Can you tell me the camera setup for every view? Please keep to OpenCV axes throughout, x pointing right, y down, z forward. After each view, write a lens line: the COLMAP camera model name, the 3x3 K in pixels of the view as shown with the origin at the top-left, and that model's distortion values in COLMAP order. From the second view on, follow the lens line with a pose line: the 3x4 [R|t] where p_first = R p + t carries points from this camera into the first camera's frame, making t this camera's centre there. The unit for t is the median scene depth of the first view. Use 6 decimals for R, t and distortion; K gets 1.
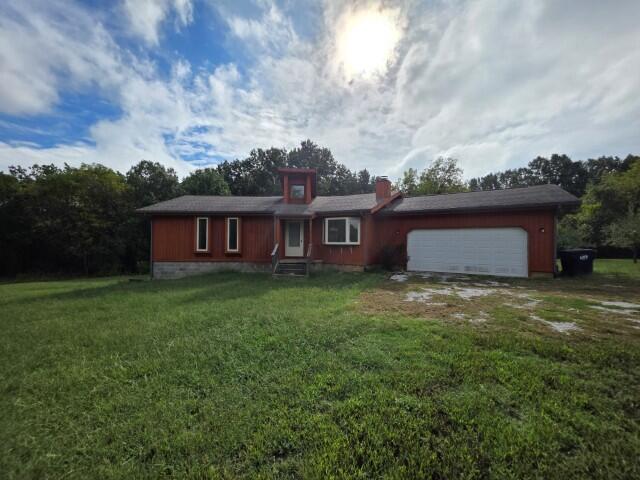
lens RADIAL K [[258.2, 0, 317.6], [0, 258.2, 239.9], [0, 0, 1]] dist [-0.003600, -0.000653]
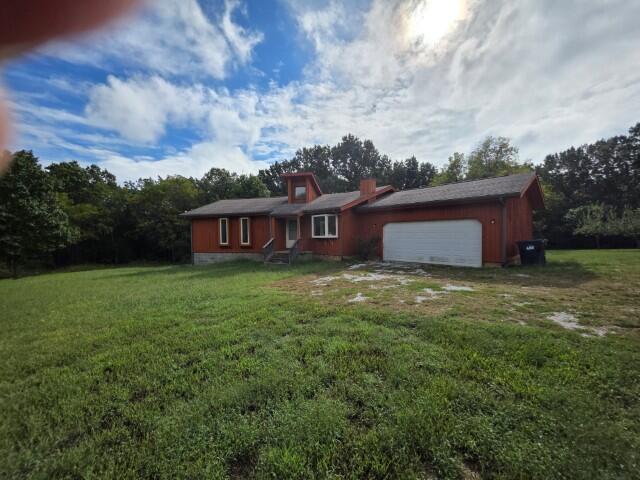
lens RADIAL K [[258.2, 0, 321.2], [0, 258.2, 242.2], [0, 0, 1]] dist [-0.003600, -0.000653]
pose [[0.965802, -0.011636, -0.259019, 0.153463], [0.023333, 0.998840, 0.042128, -0.004556], [0.258228, -0.046731, 0.964953, -0.052619]]
